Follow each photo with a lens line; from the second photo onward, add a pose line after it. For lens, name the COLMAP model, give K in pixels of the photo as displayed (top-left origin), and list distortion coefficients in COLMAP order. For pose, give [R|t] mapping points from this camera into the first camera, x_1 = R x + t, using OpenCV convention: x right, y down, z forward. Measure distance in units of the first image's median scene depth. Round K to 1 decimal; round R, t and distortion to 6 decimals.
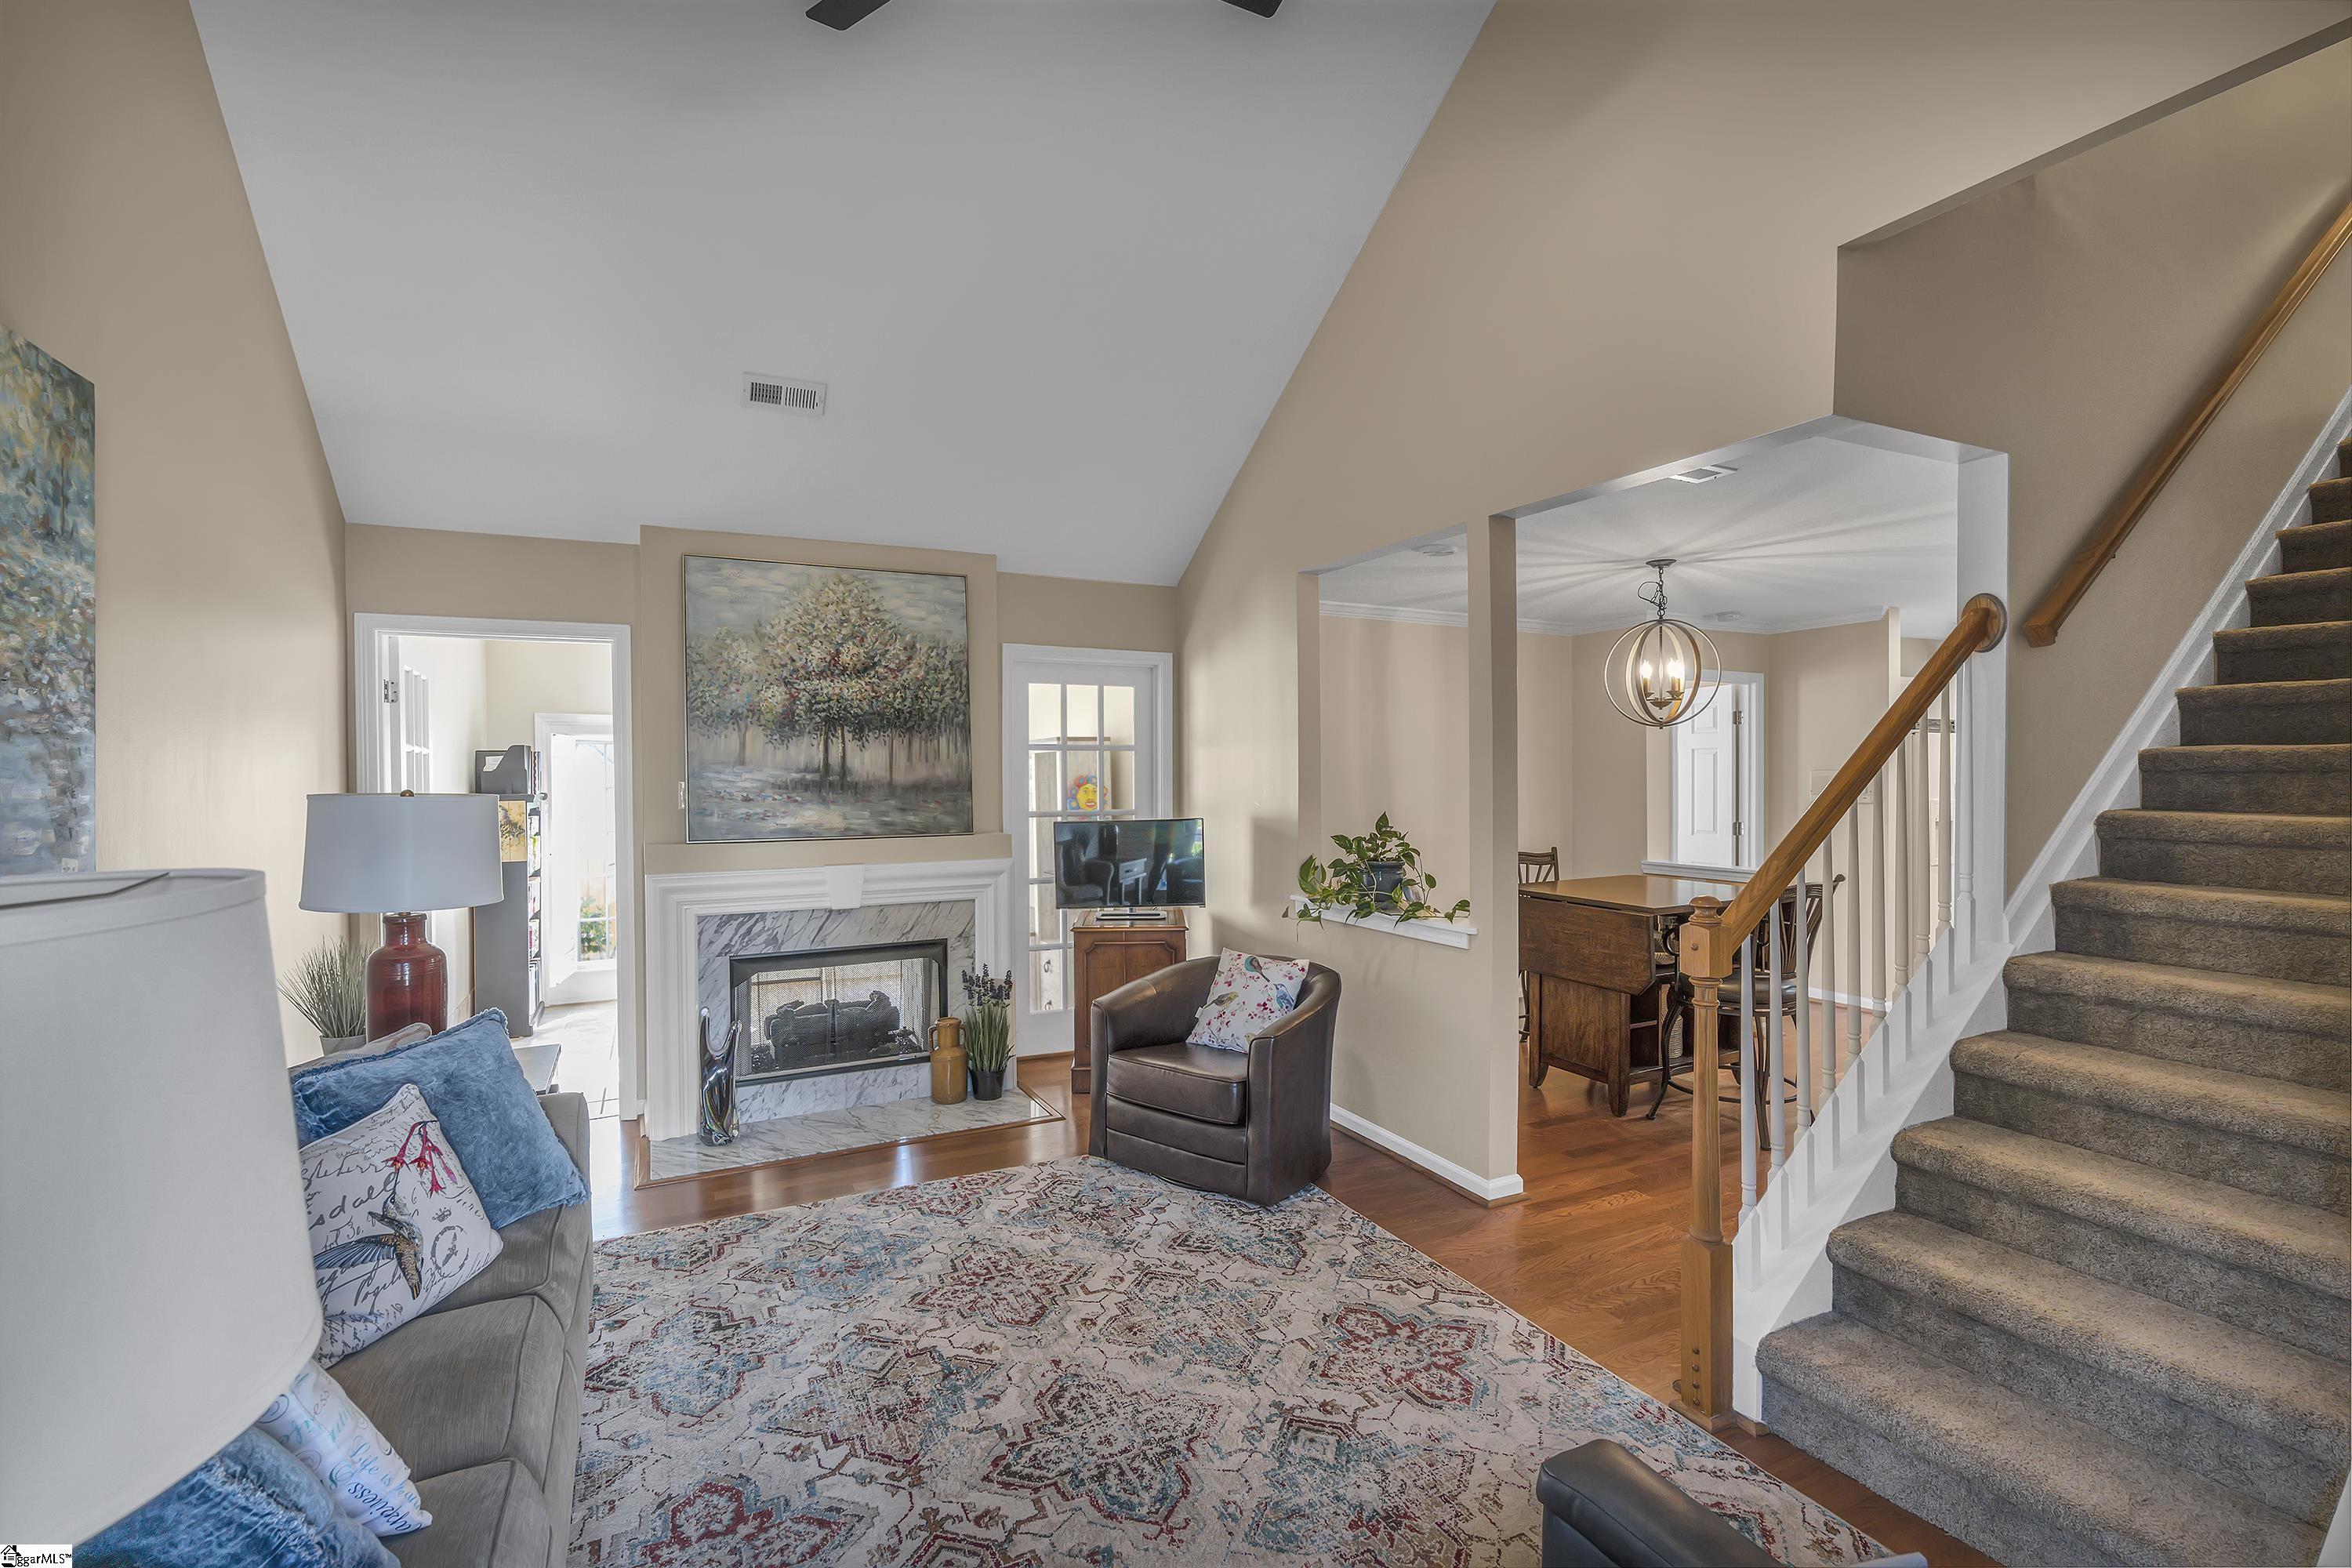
lens RADIAL K [[1054.0, 0, 1176.0], [0, 1054.0, 784.0], [0, 0, 1]] dist [-0.001661, 0.000915]
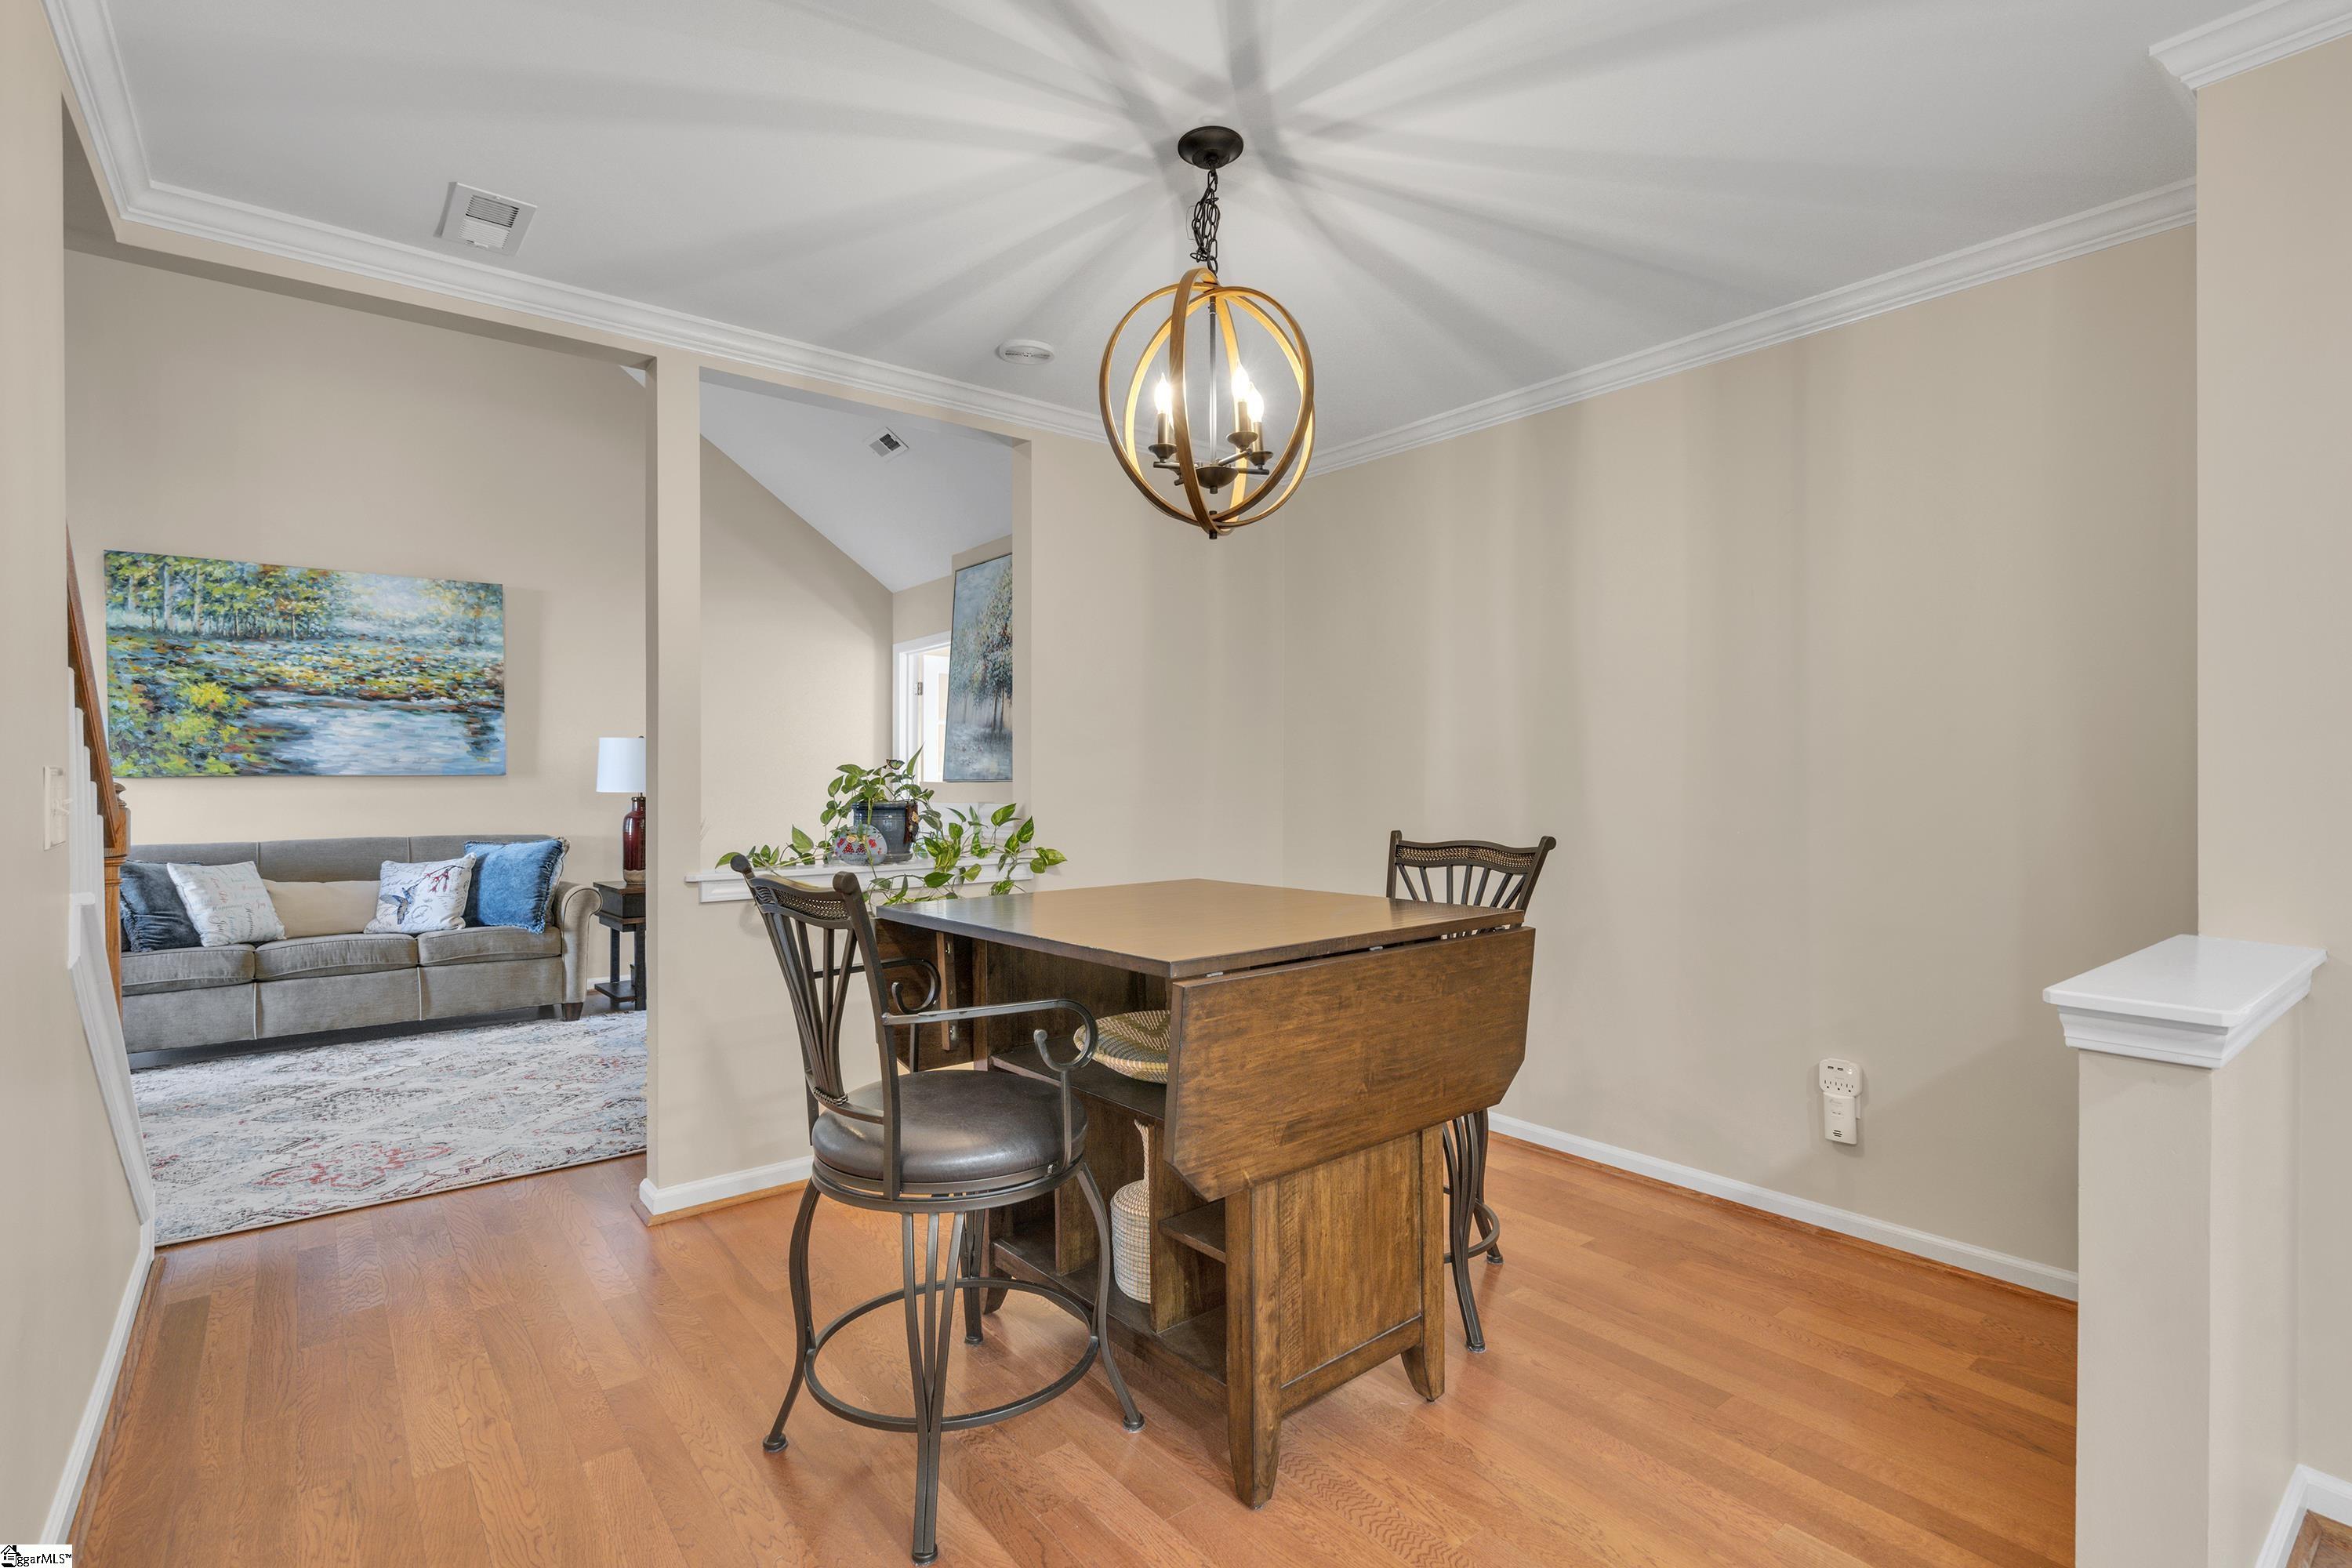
lens RADIAL K [[1070.9, 0, 1170.3], [0, 1070.9, 785.9], [0, 0, 1]] dist [-0.002146, 0.000020]
pose [[0.219340, 0.007890, -0.975617, 0.971847], [-0.010575, 0.999928, 0.005710, 0.050719], [0.975591, 0.009065, 0.219407, 0.983600]]
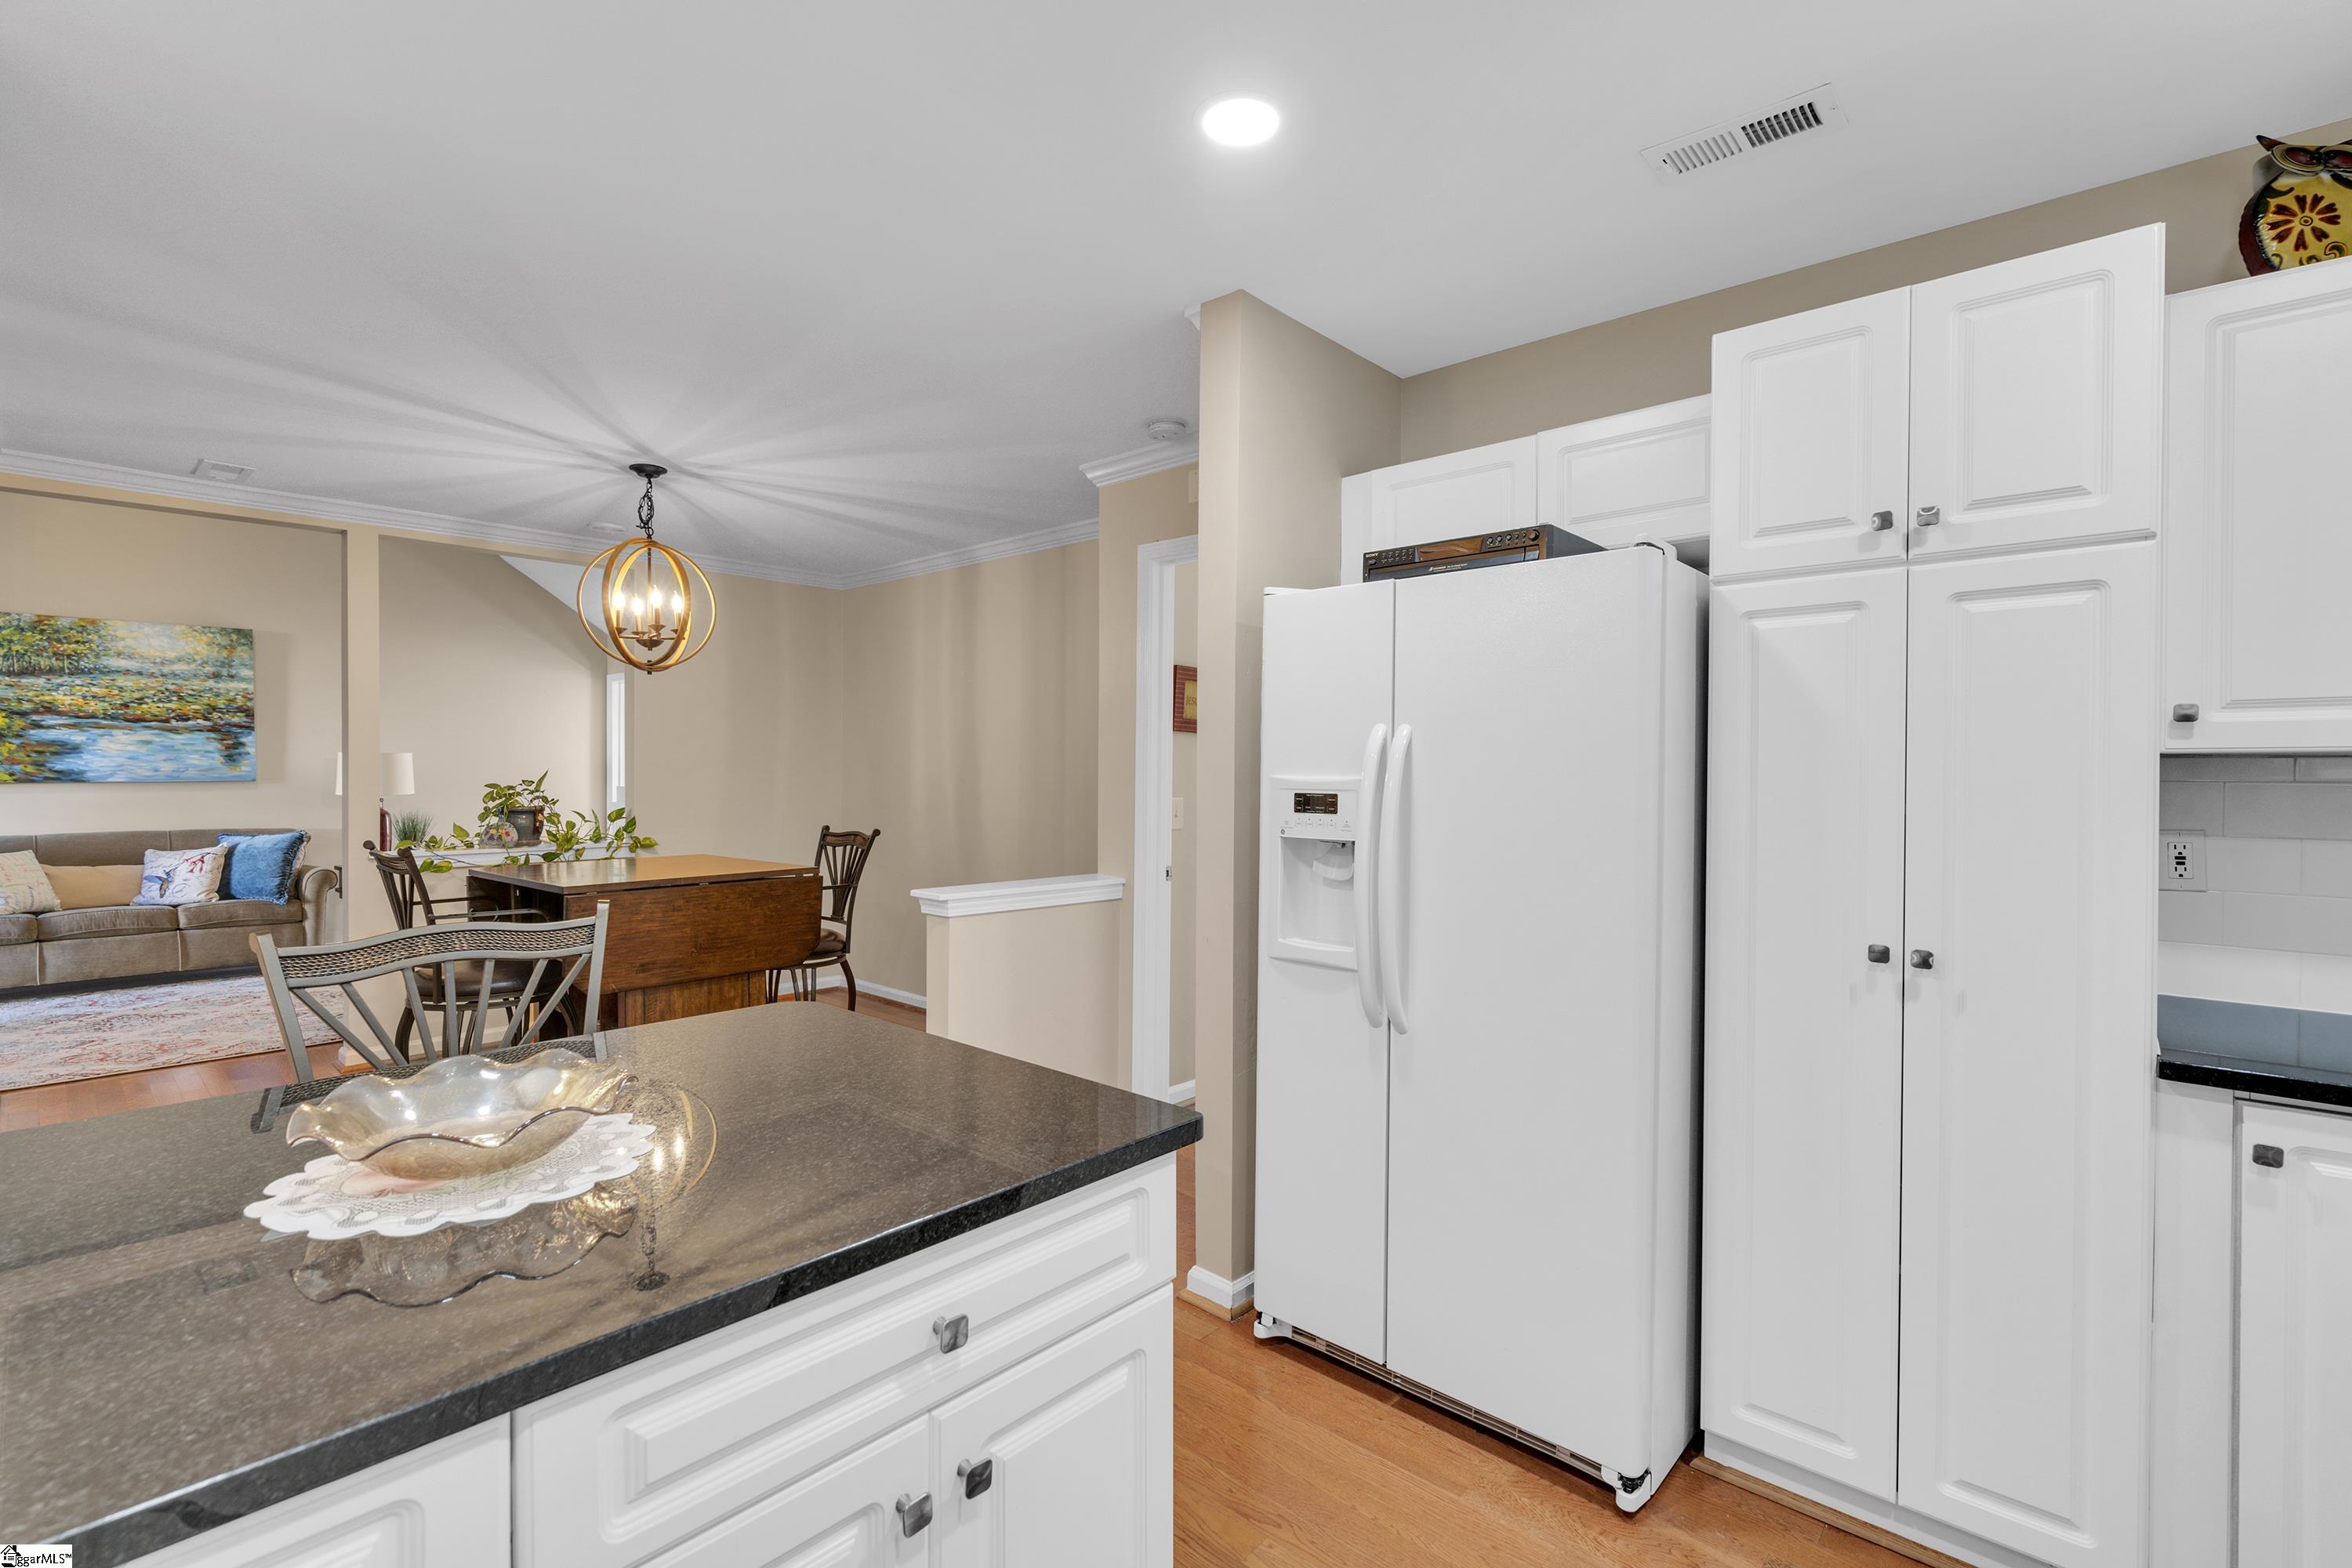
lens RADIAL K [[1054.0, 0, 1176.0], [0, 1054.0, 784.0], [0, 0, 1]] dist [-0.001661, 0.000915]
pose [[0.361590, 0.015971, -0.932200, 1.537903], [-0.015612, 0.999817, 0.011074, 0.018054], [0.932206, 0.010549, 0.361774, 1.210758]]
